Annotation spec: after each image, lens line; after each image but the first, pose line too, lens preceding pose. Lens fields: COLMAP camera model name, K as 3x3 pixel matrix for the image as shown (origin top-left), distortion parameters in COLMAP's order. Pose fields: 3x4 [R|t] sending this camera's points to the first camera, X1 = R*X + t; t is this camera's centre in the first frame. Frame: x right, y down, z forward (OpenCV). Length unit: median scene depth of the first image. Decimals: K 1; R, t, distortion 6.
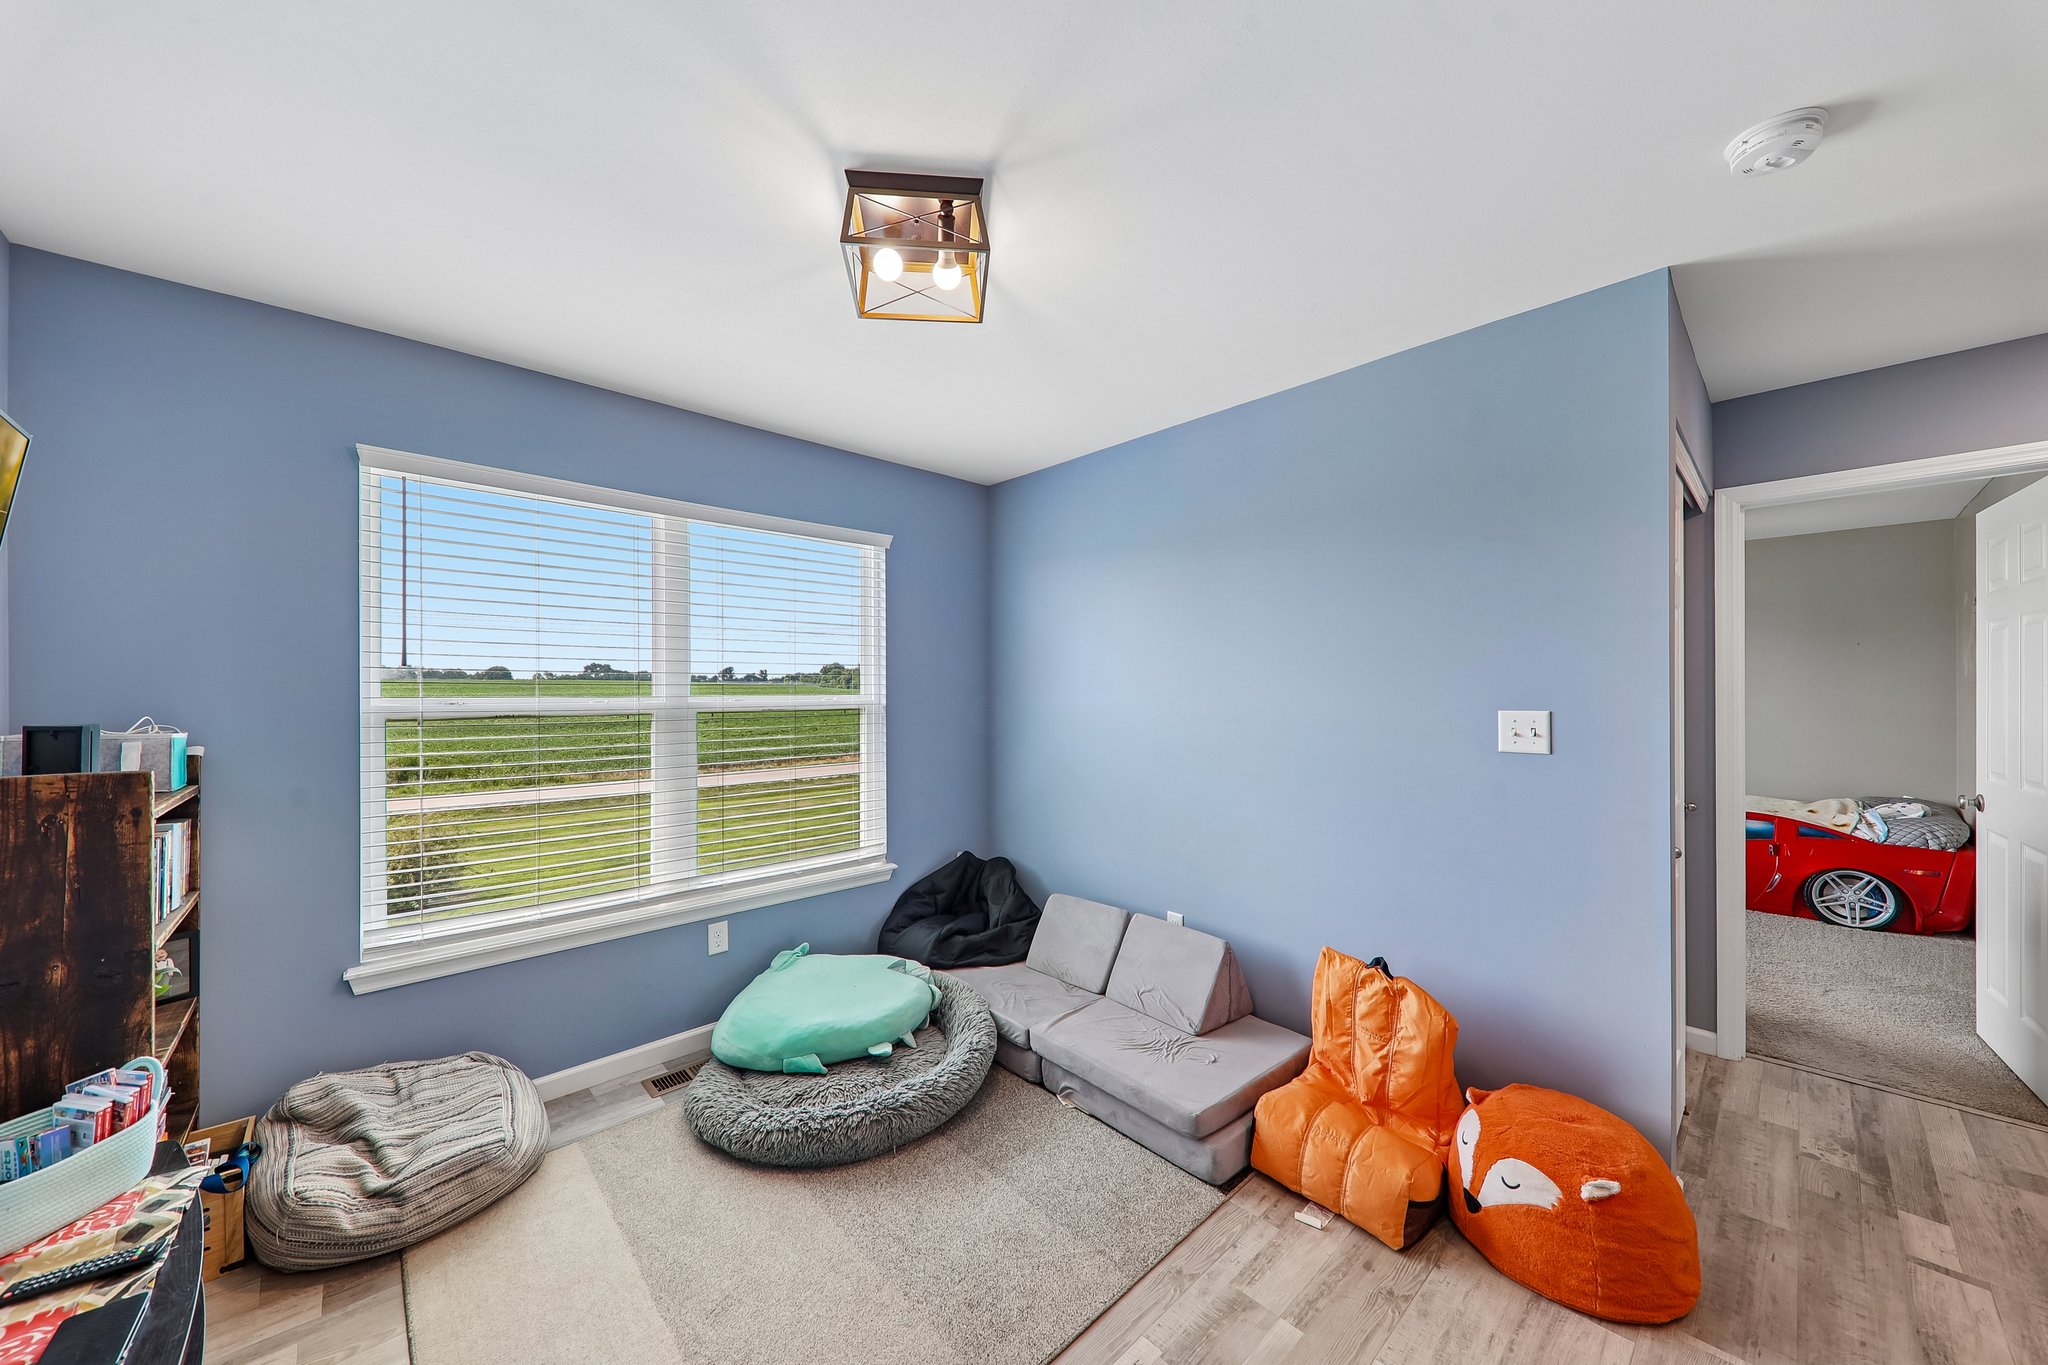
lens RADIAL K [[717.3, 0, 1025.6], [0, 717.3, 691.7], [0, 0, 1]] dist [0.006307, -0.000485]
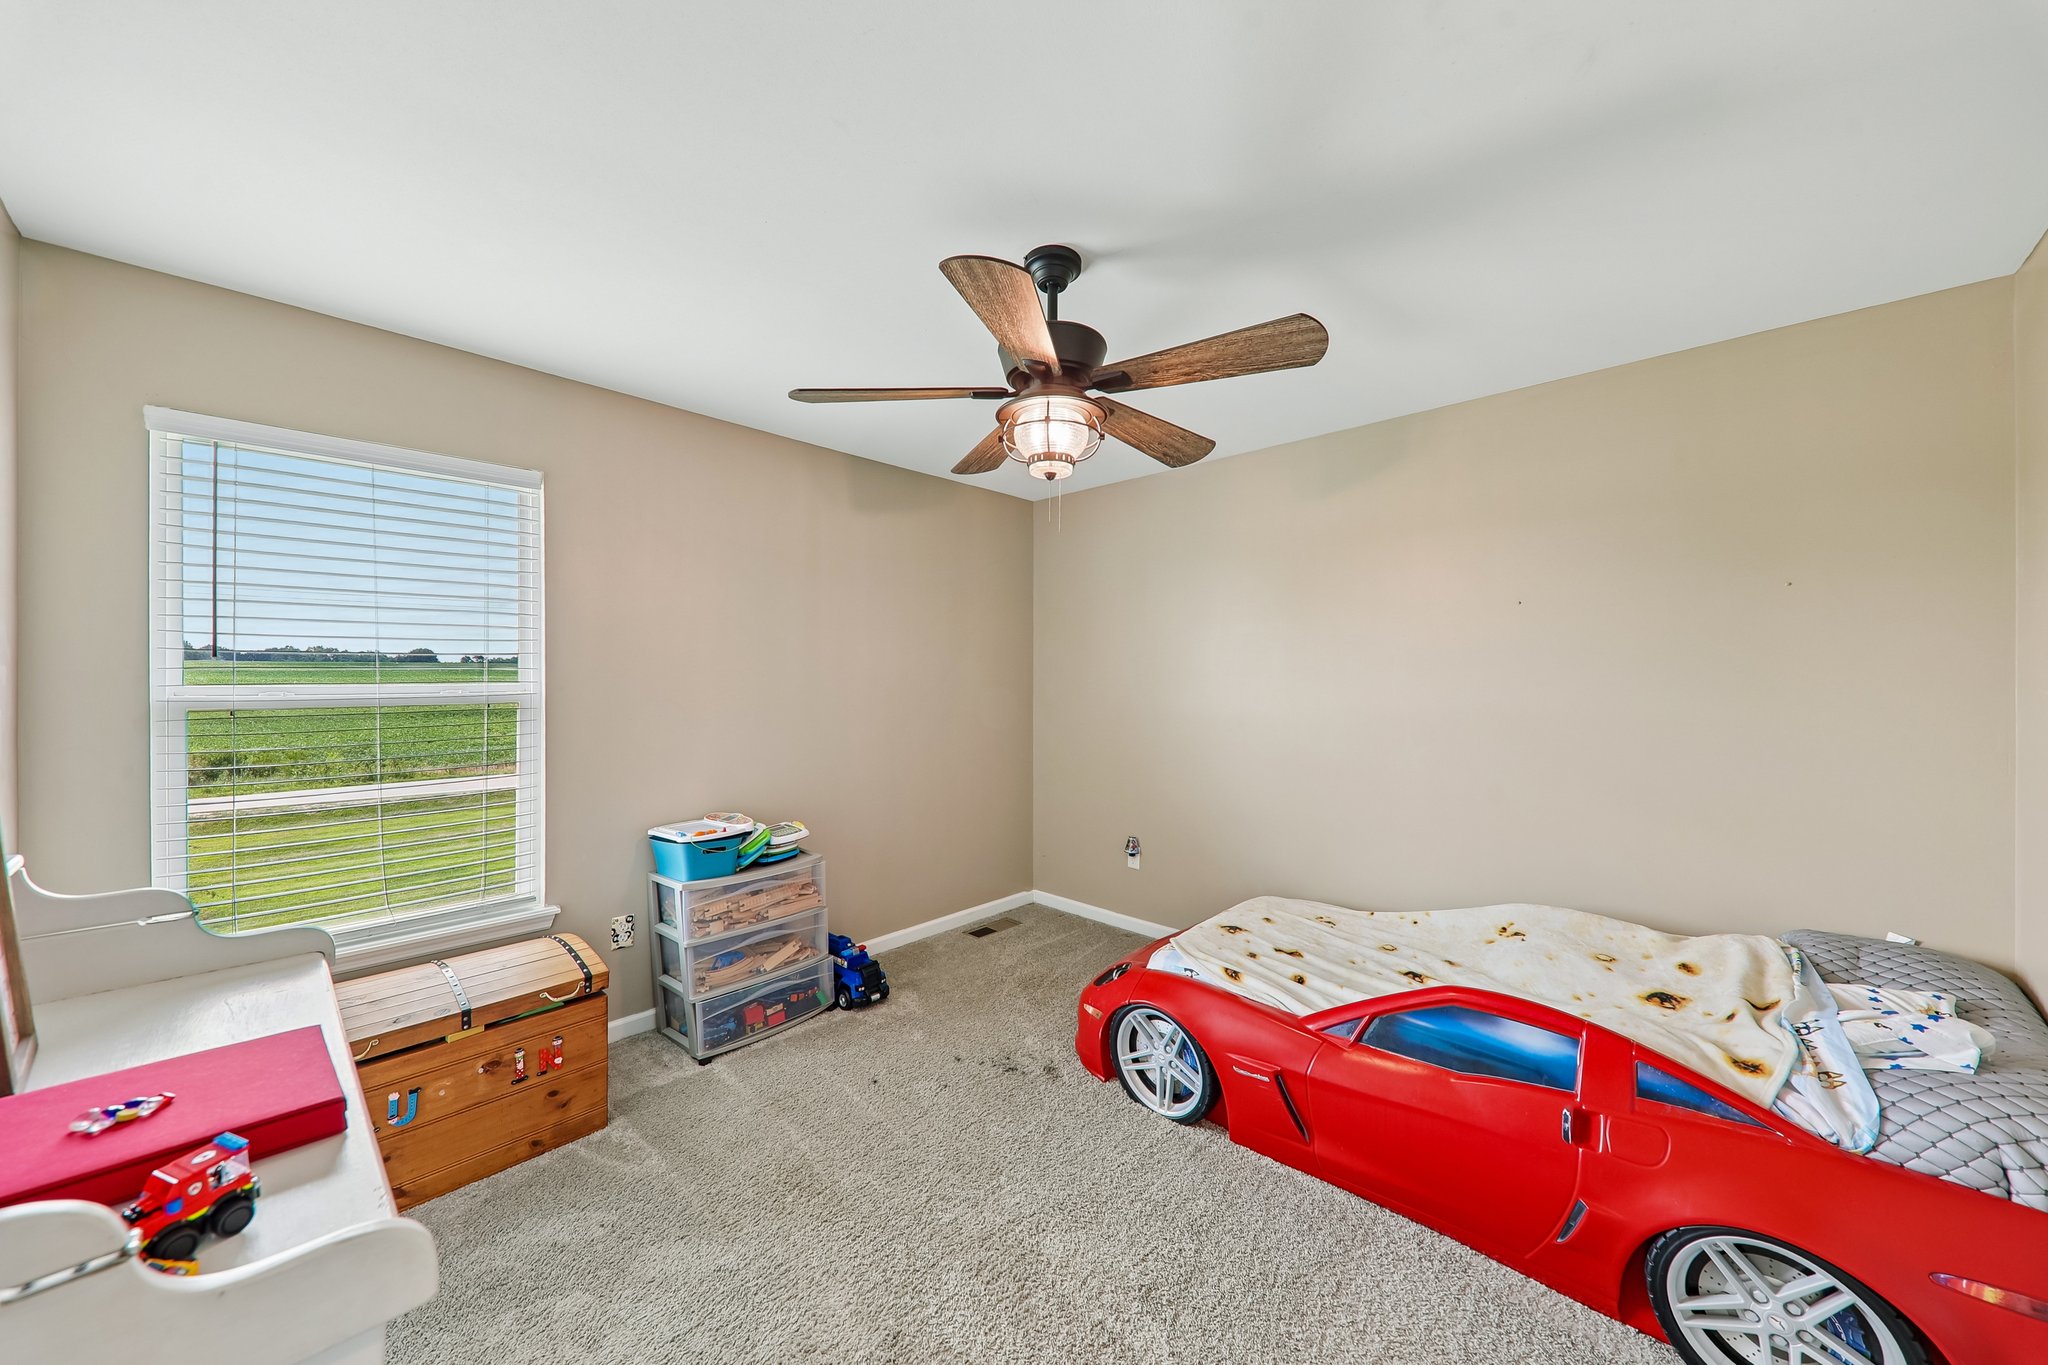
lens RADIAL K [[717.3, 0, 1034.4], [0, 717.3, 677.7], [0, 0, 1]] dist [0.006307, -0.000485]
pose [[0.998317, -0.002838, 0.057919, 0.261890], [0.002581, 0.999986, 0.004526, -0.002542], [-0.057931, -0.004369, 0.998311, 0.230277]]
